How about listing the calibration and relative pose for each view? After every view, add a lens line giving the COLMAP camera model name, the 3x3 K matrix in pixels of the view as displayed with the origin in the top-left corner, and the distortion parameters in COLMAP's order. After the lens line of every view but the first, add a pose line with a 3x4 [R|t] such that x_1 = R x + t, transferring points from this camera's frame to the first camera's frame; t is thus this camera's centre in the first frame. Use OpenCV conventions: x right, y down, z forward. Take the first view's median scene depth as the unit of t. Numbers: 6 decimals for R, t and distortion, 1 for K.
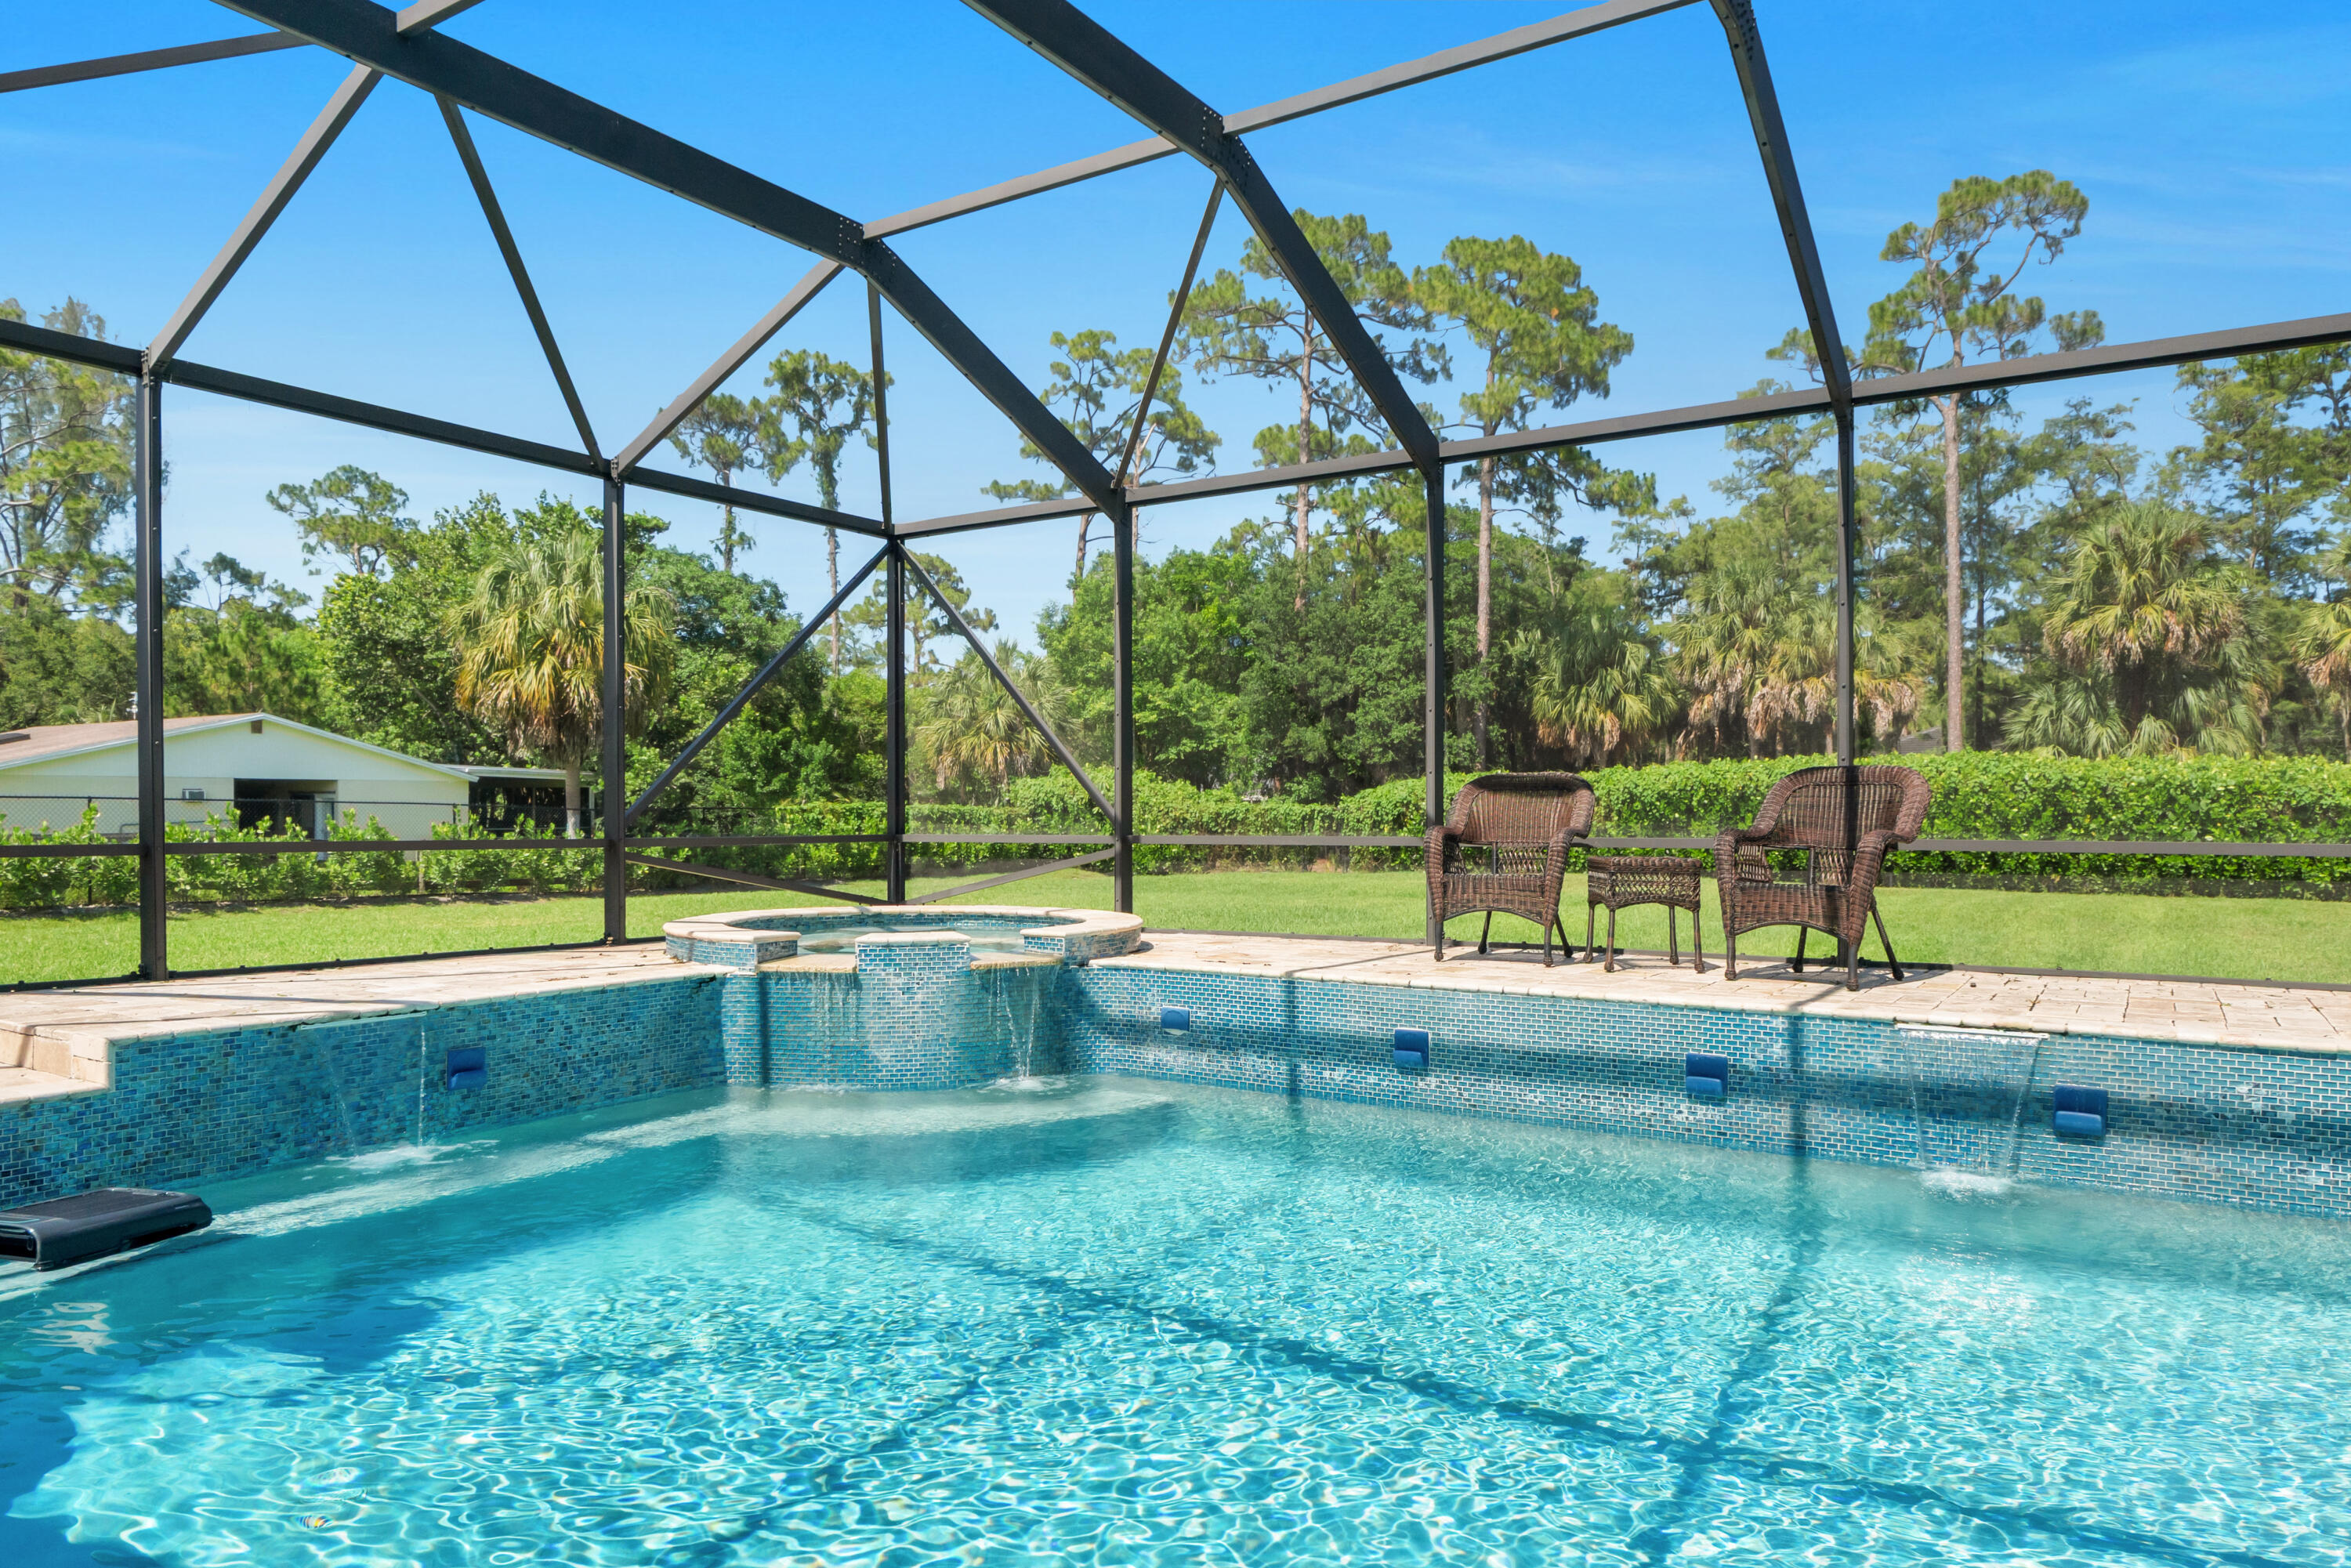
lens RADIAL K [[1536.3, 0, 1174.7], [0, 1536.3, 824.3], [0, 0, 1]] dist [0.002857, 0.002065]
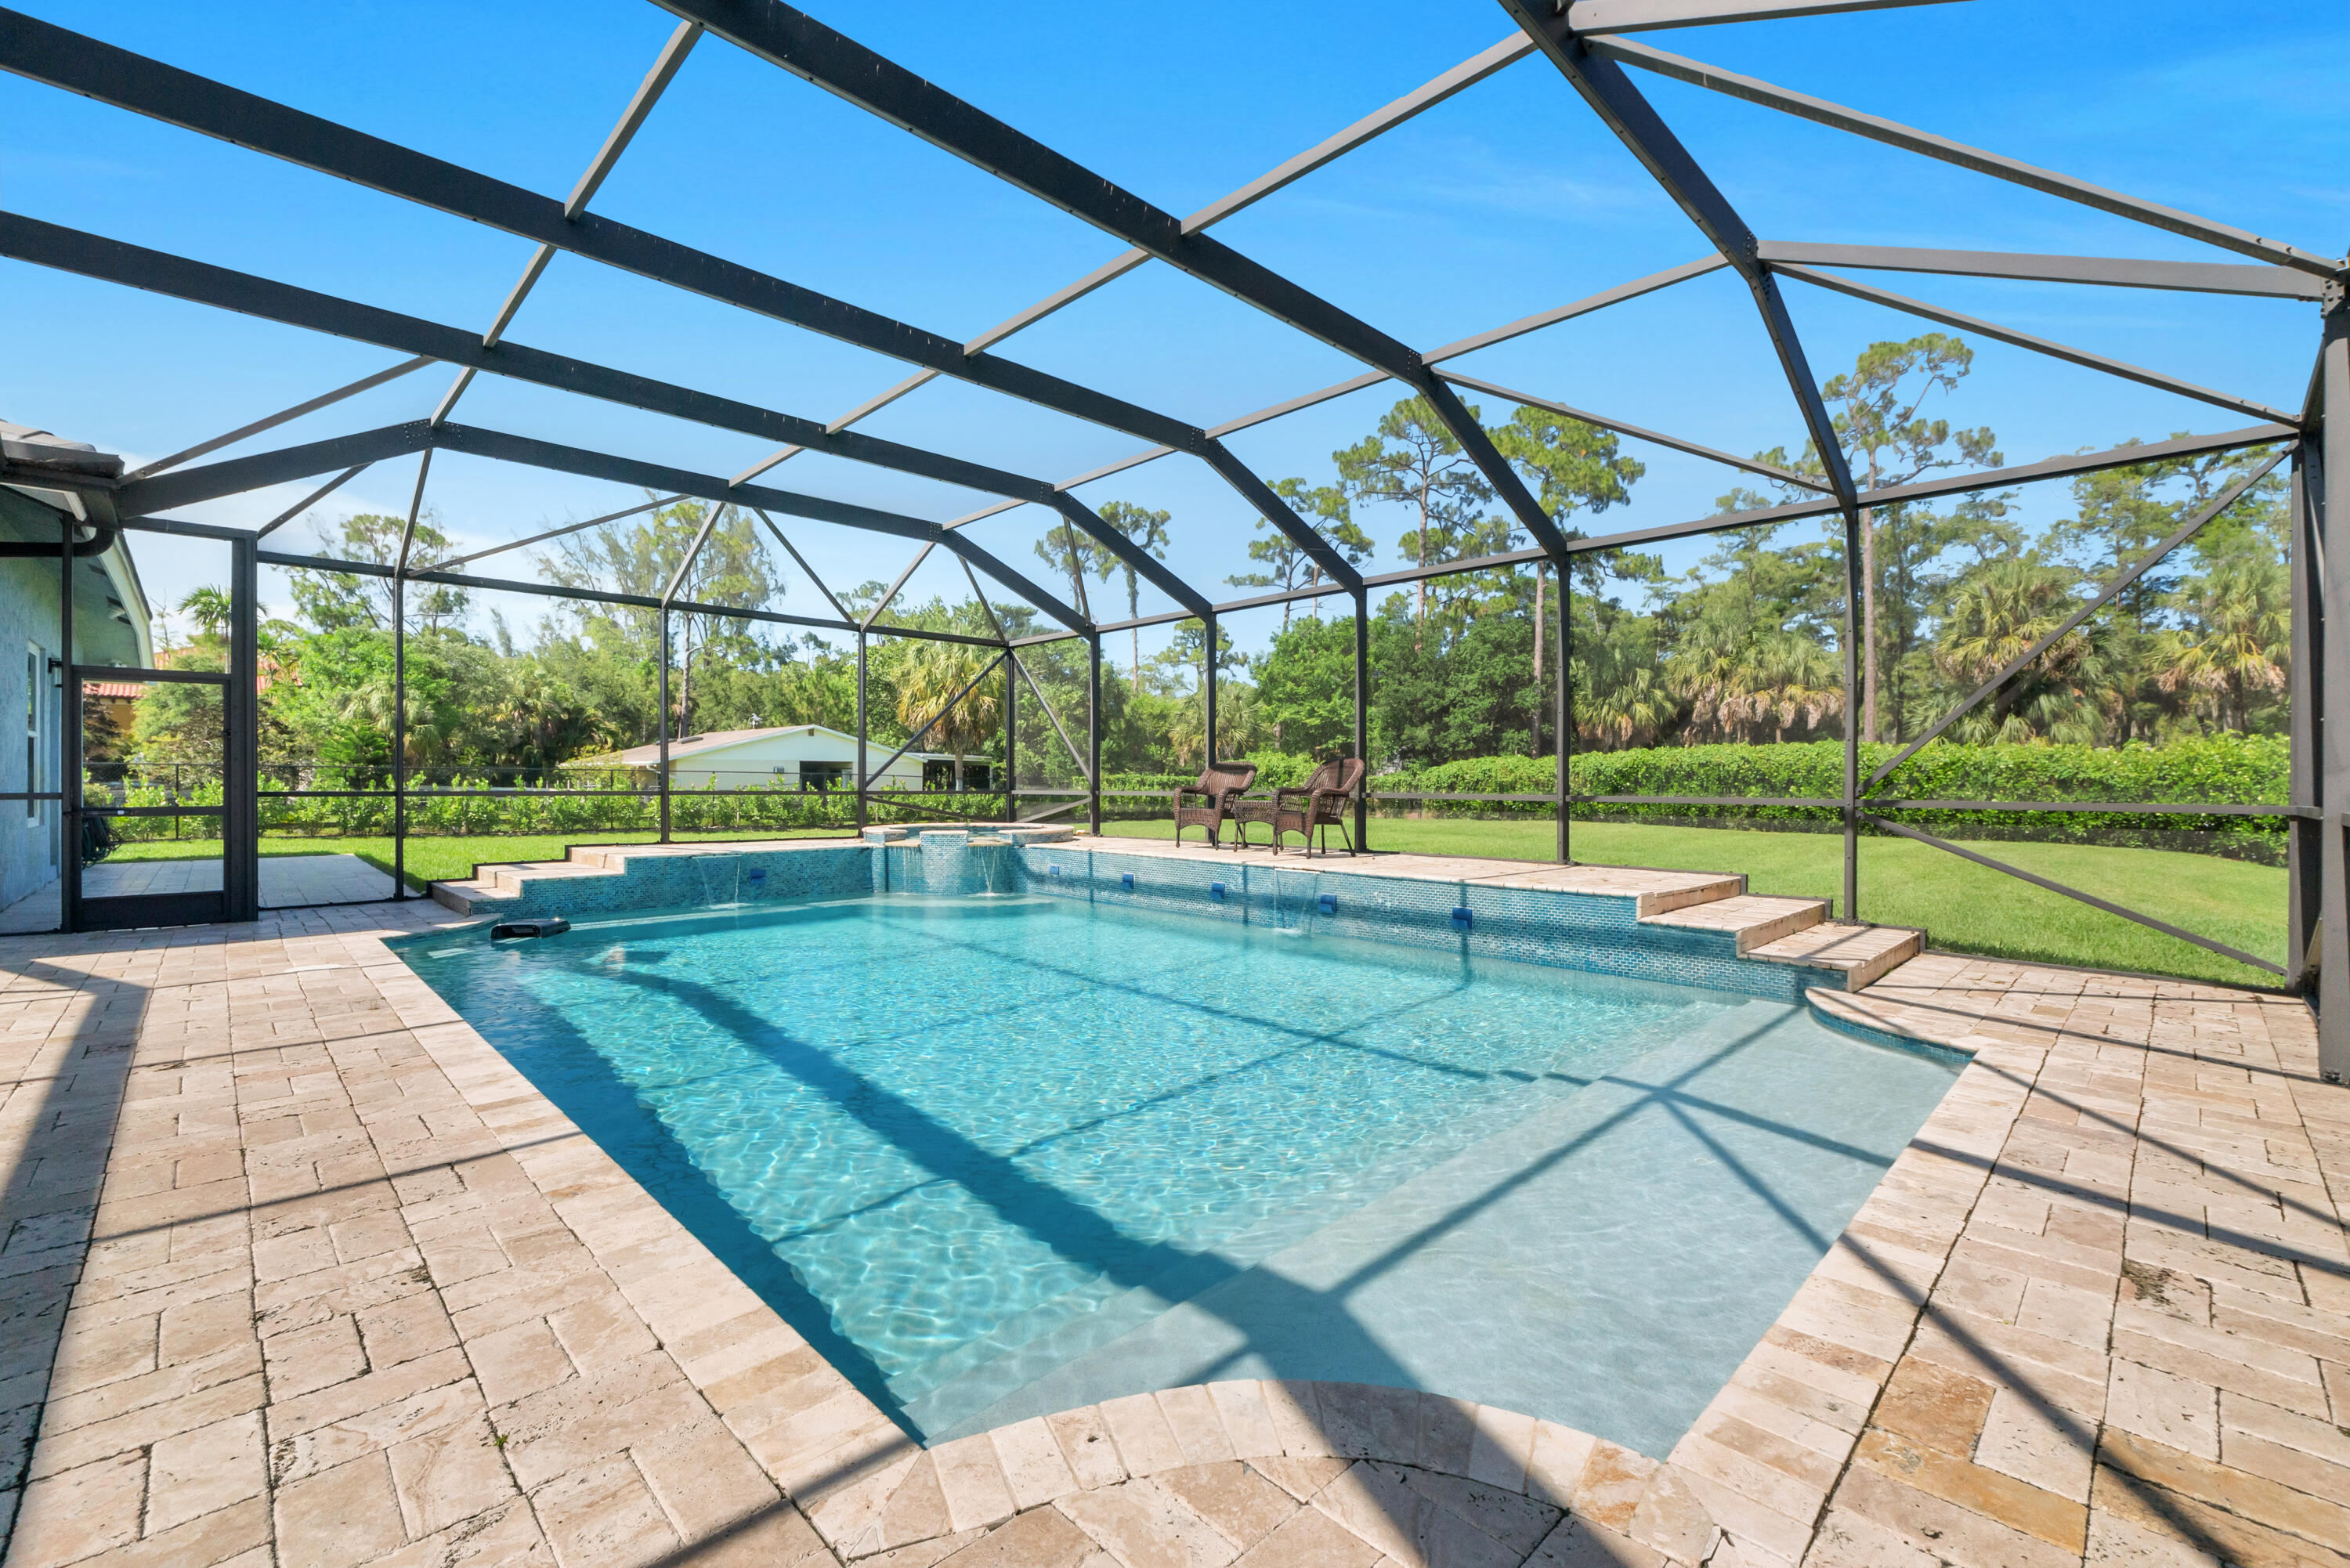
lens RADIAL K [[1013.8, 0, 1174.4], [0, 1013.8, 792.4], [0, 0, 1]] dist [-0.000221, -0.000149]
pose [[0.975552, 0.005315, -0.219704, 0.077783], [-0.004616, 0.999983, 0.003693, 0.000772], [0.219720, -0.002589, 0.975560, -0.066747]]
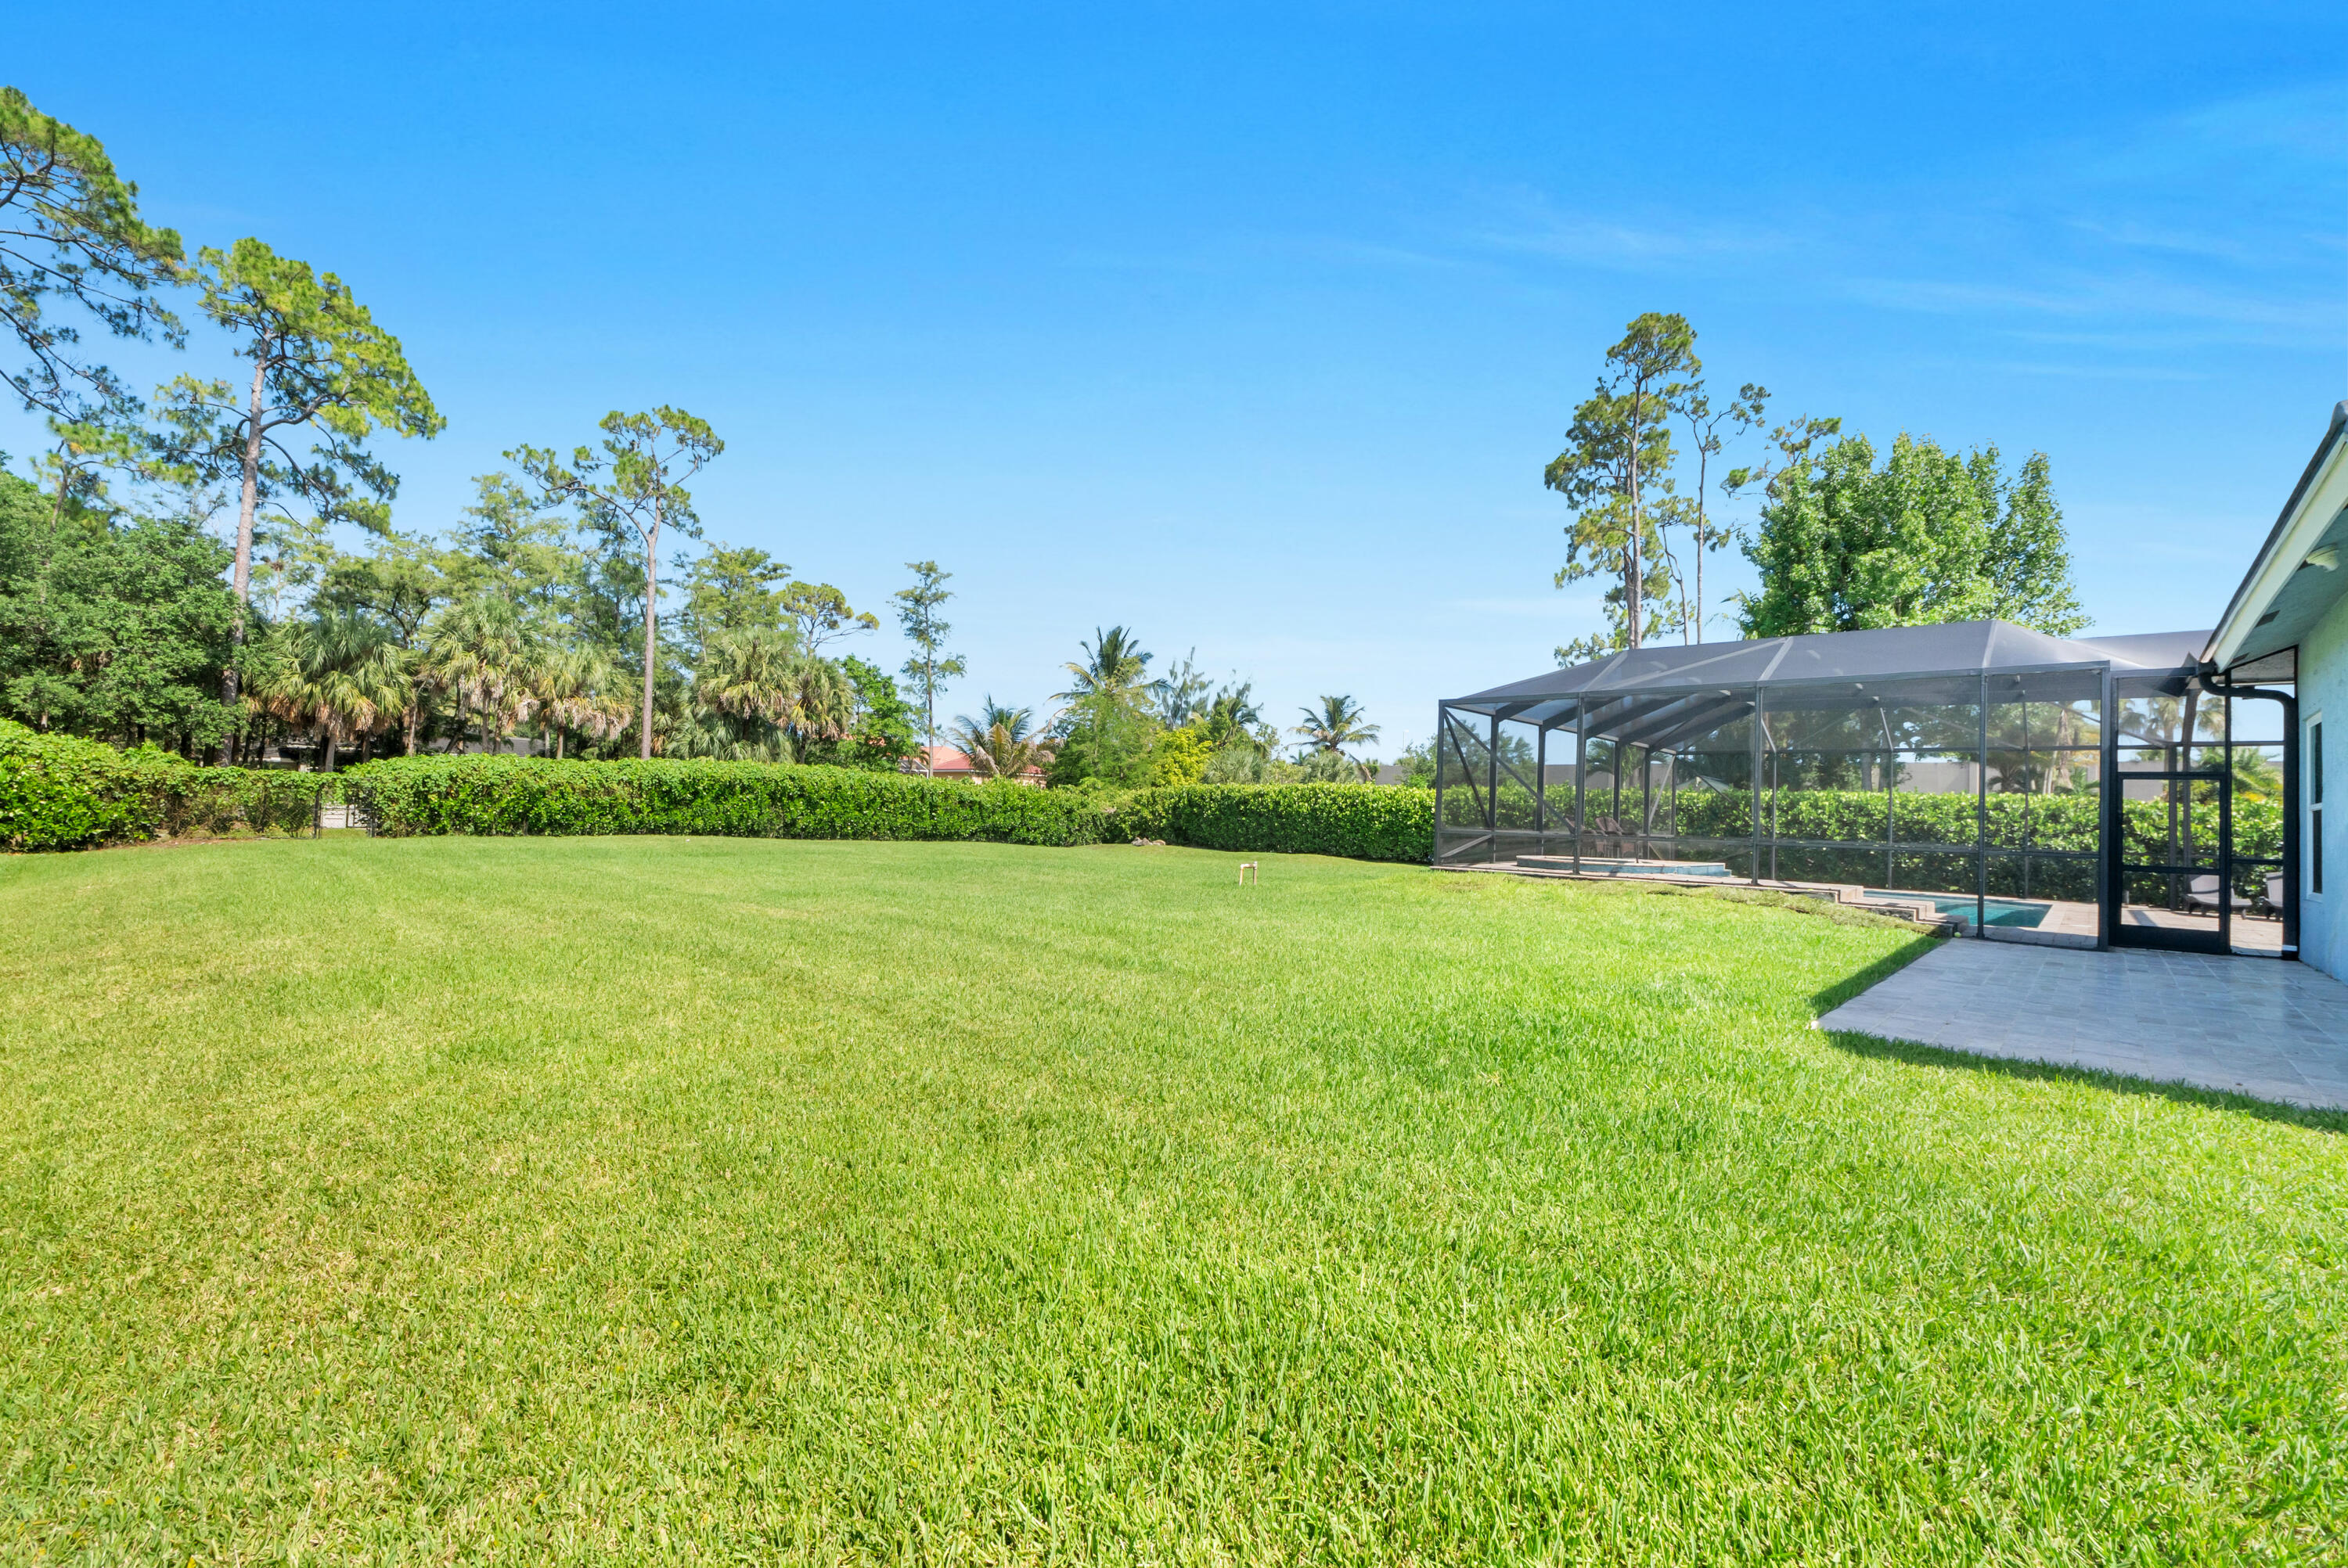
lens RADIAL K [[1003.4, 0, 1177.6], [0, 1003.4, 784.9], [0, 0, 1]] dist [-0.012517, 0.000219]
pose [[0.168924, 0.031596, 0.985123, -0.405228], [-0.027279, 0.999253, -0.027371, -0.001856], [-0.985252, -0.022250, 0.169660, 0.265953]]
